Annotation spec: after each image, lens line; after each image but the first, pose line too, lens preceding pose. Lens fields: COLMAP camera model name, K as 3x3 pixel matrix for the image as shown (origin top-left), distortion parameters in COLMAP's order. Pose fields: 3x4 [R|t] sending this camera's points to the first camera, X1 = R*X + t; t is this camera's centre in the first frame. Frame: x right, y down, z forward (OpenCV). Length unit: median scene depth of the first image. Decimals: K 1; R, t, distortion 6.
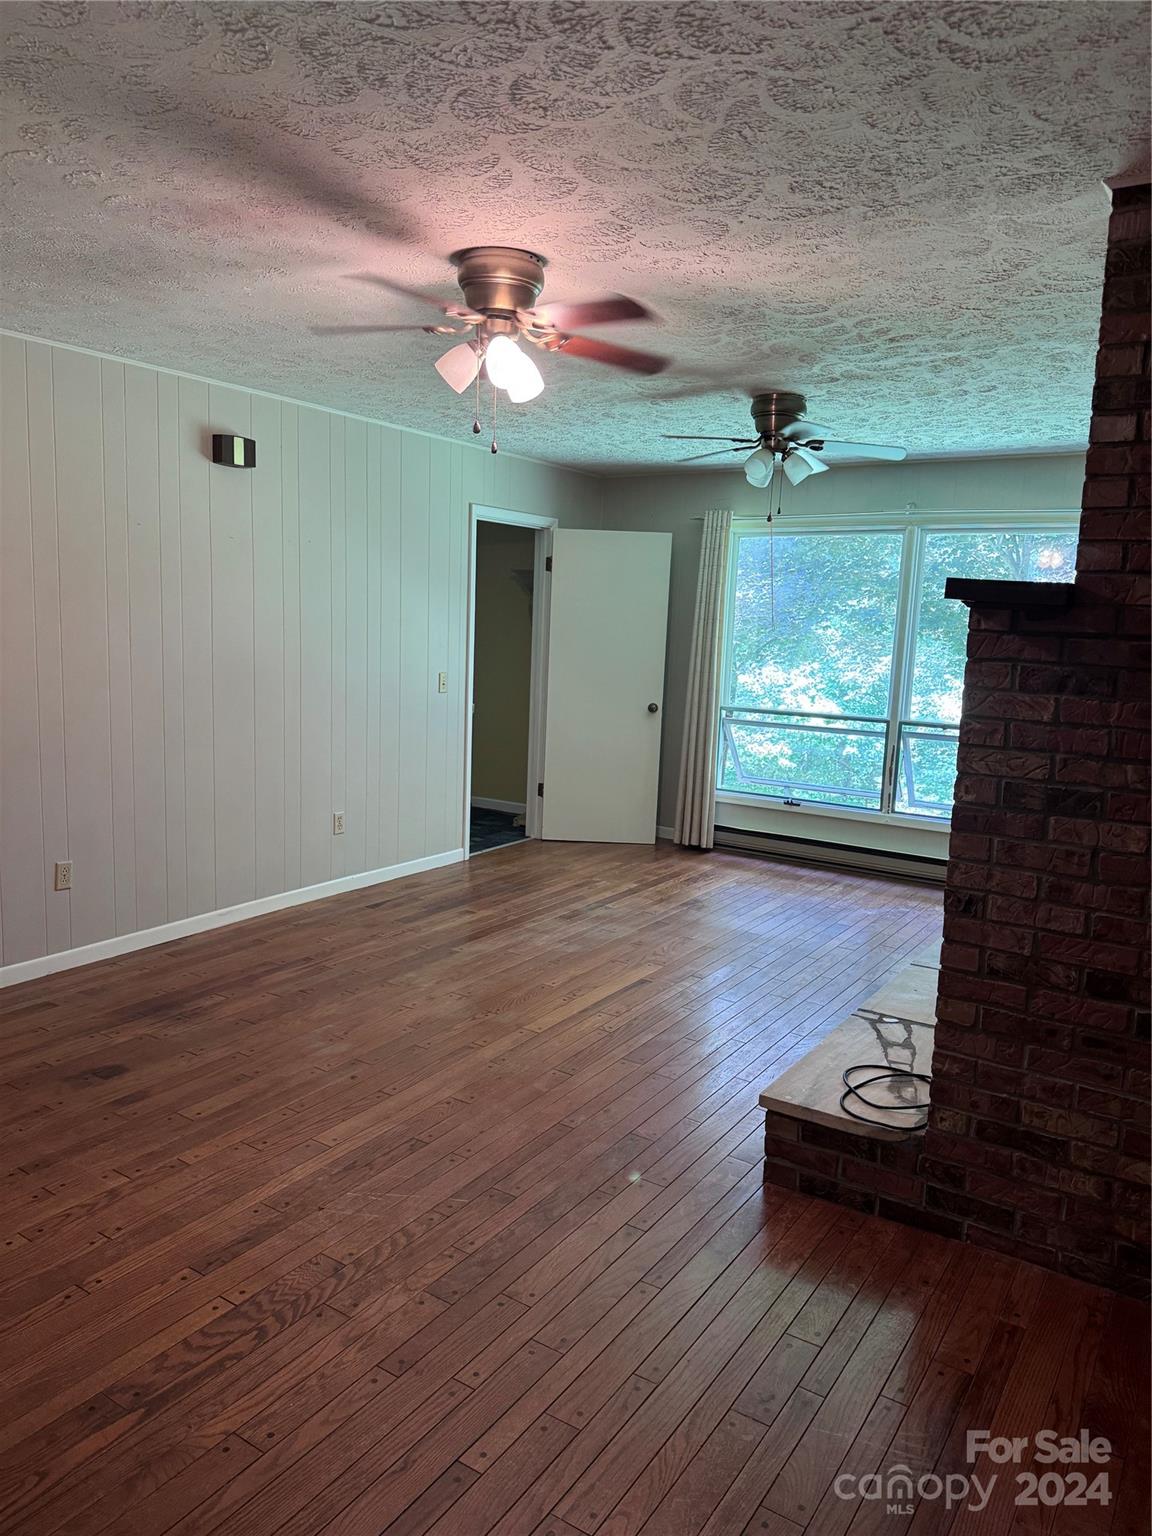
lens RADIAL K [[1076.6, 0, 586.7], [0, 1076.6, 770.6], [0, 0, 1]] dist [0.082660, -0.079517]
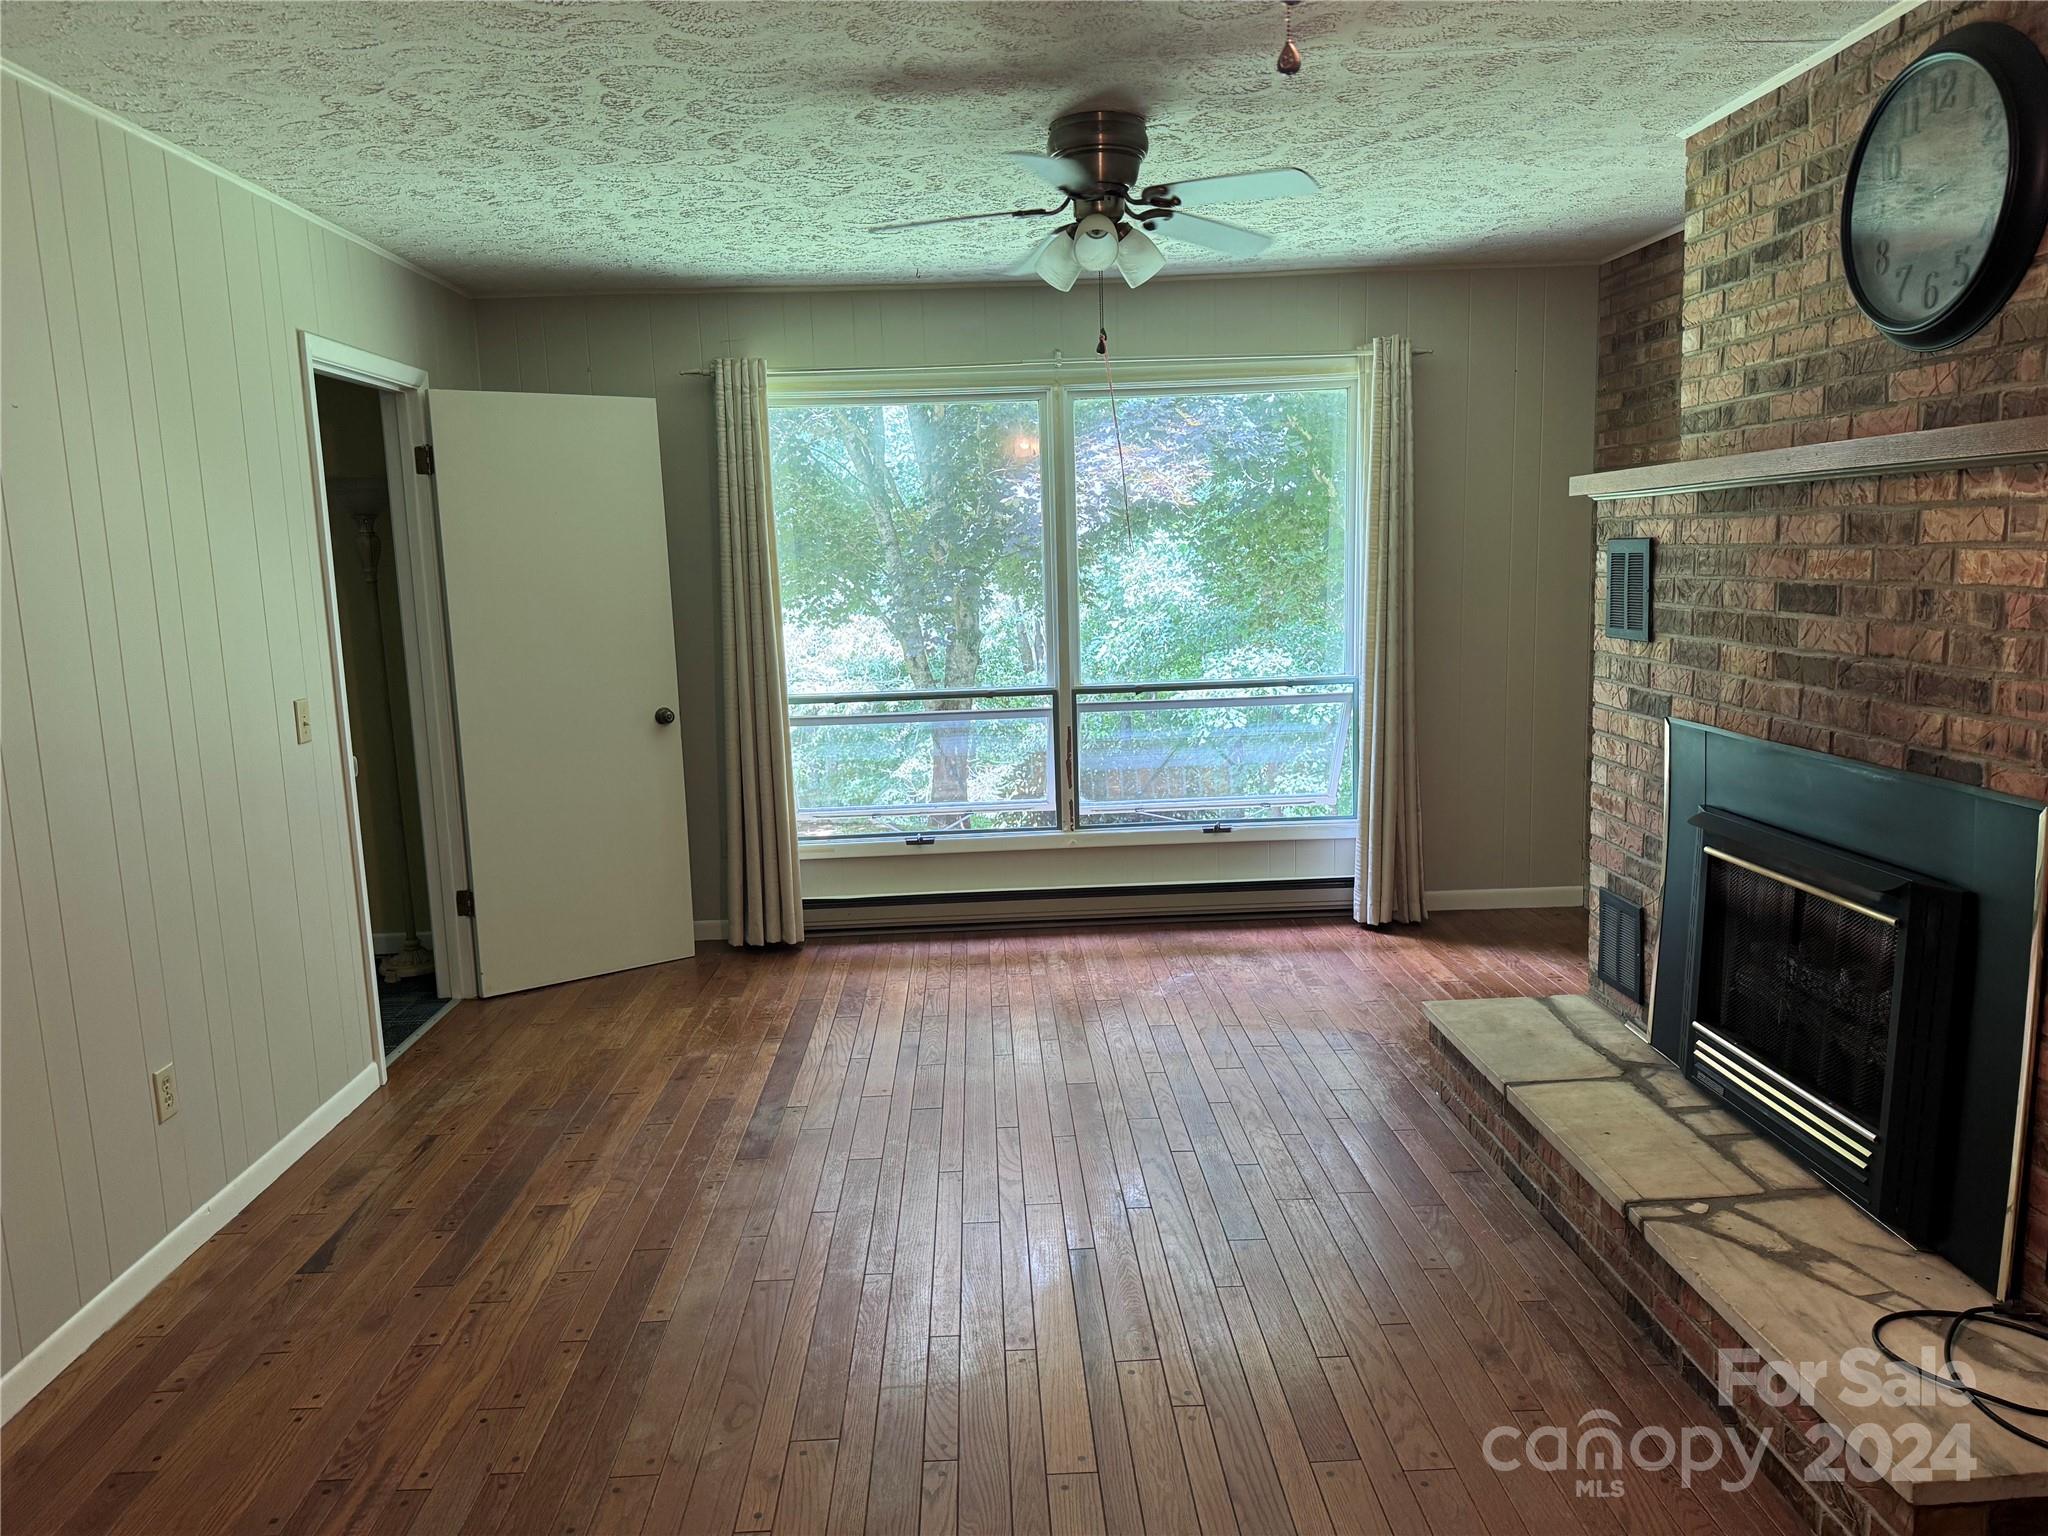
lens RADIAL K [[1435.5, 0, 1027.6], [0, 1435.5, 758.9], [0, 0, 1]] dist [0.082660, -0.079517]
pose [[0.809731, -0.148133, 0.567796, -0.230122], [0.141871, 0.988327, 0.055523, -0.055721], [-0.569393, 0.035595, 0.821295, 0.308799]]
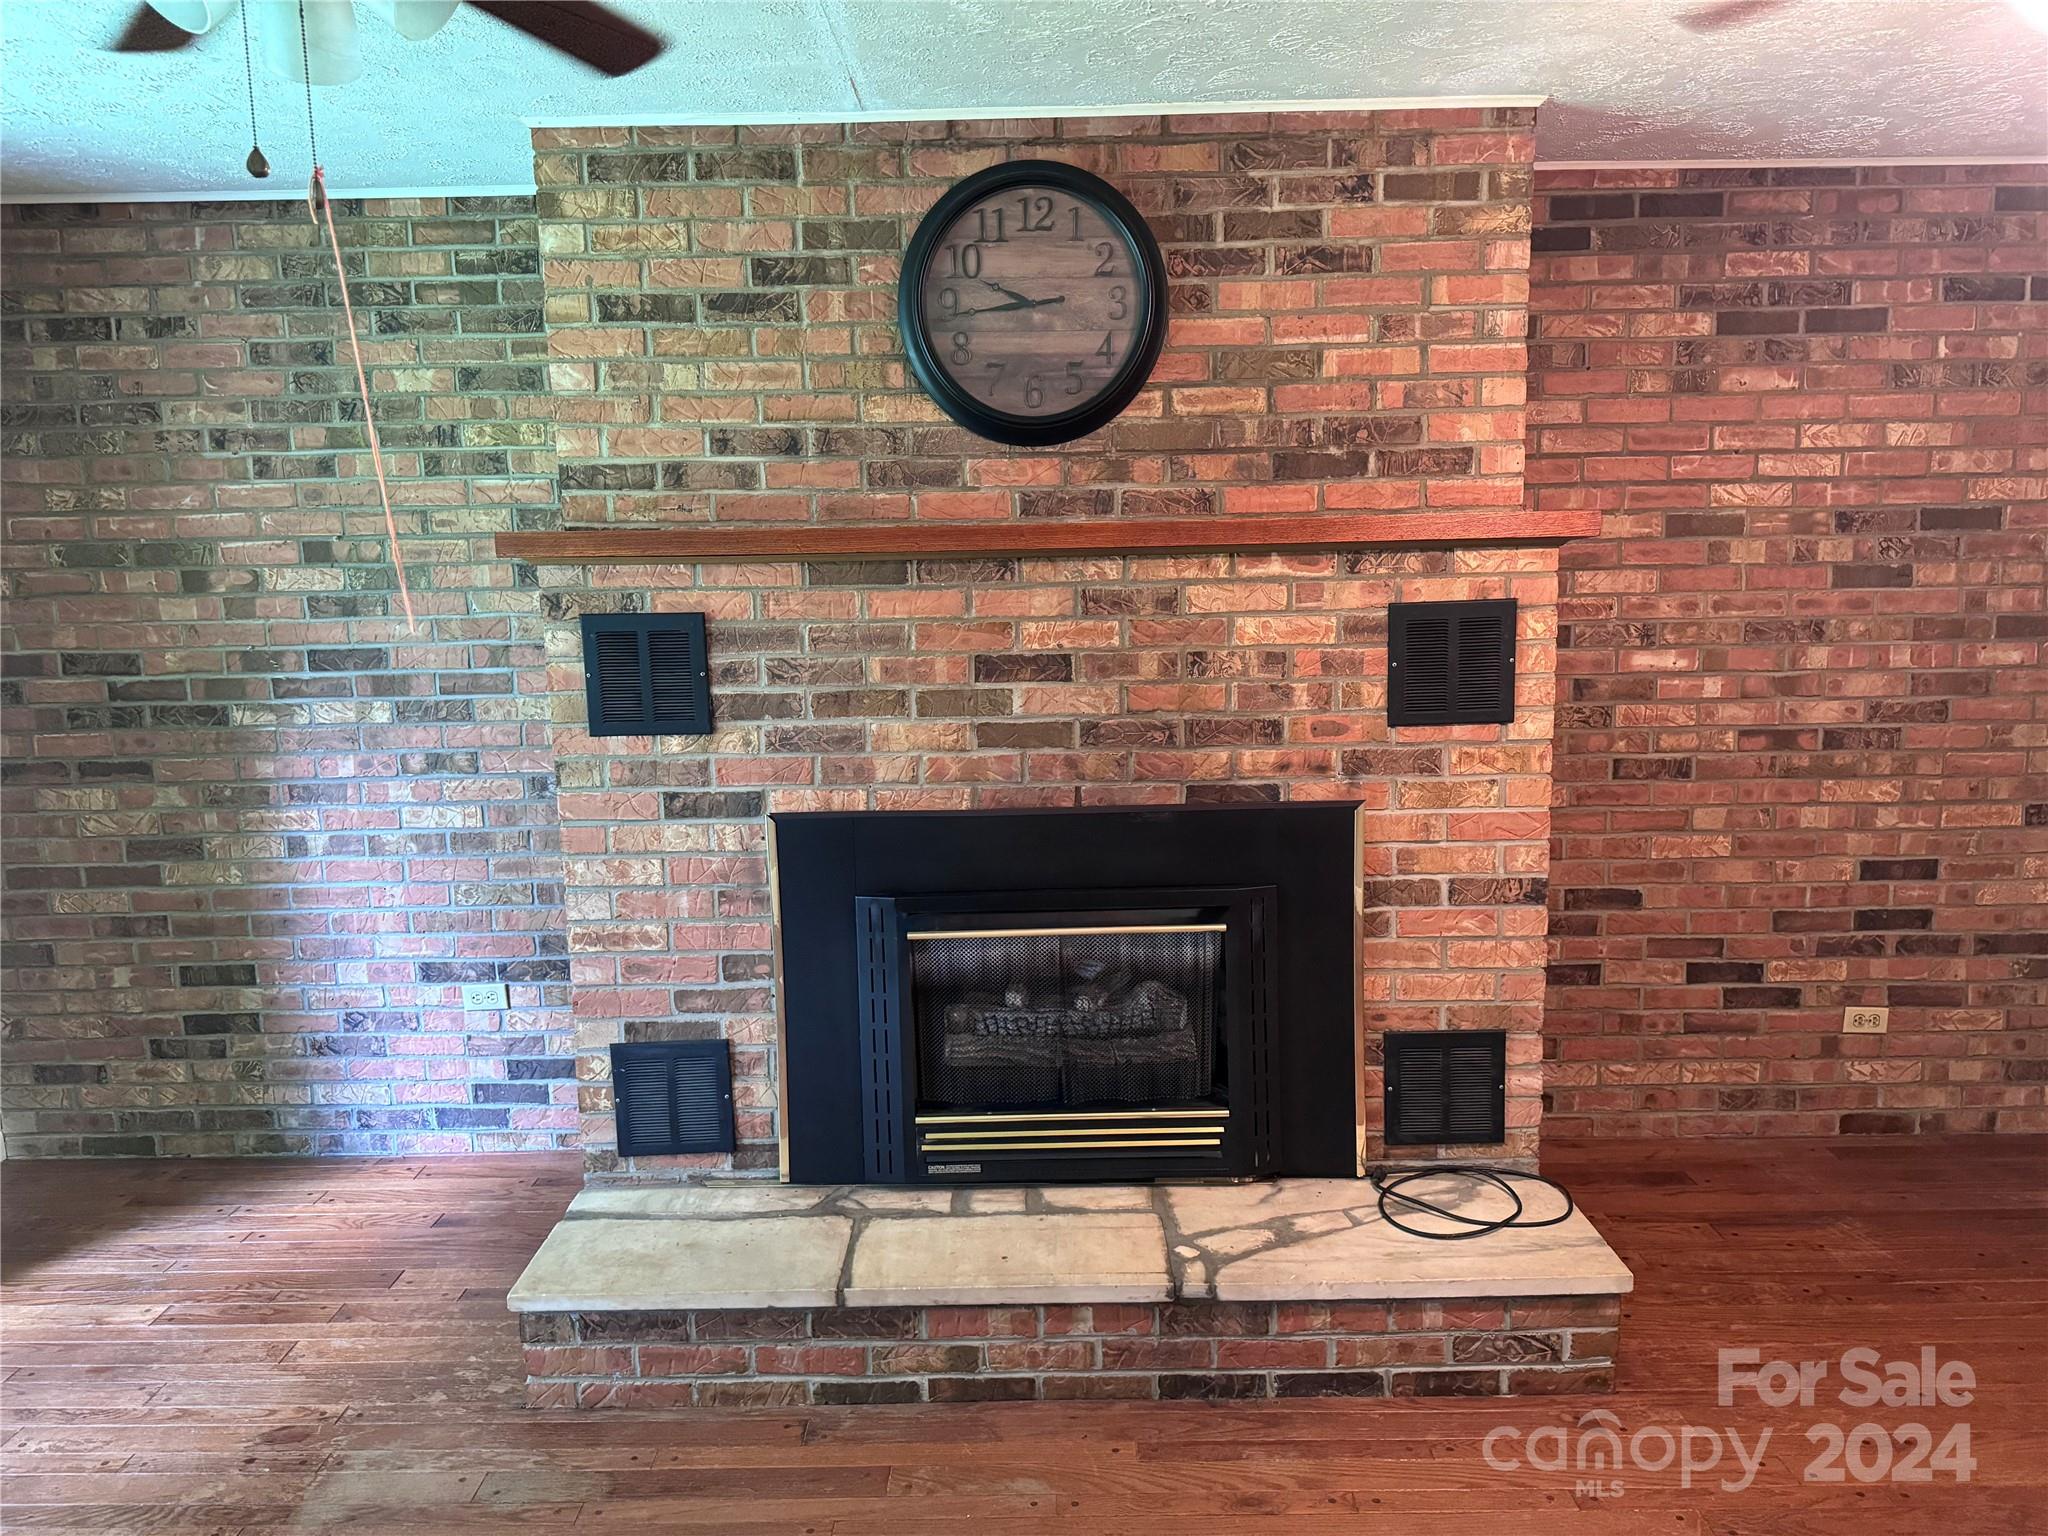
lens RADIAL K [[1435.5, 0, 1003.1], [0, 1435.5, 771.0], [0, 0, 1]] dist [0.082660, -0.079517]
pose [[-0.549546, -0.154860, 0.820986, -0.155002], [0.109013, 0.960979, 0.254237, -0.132806], [-0.828321, 0.229213, -0.511220, 0.794260]]
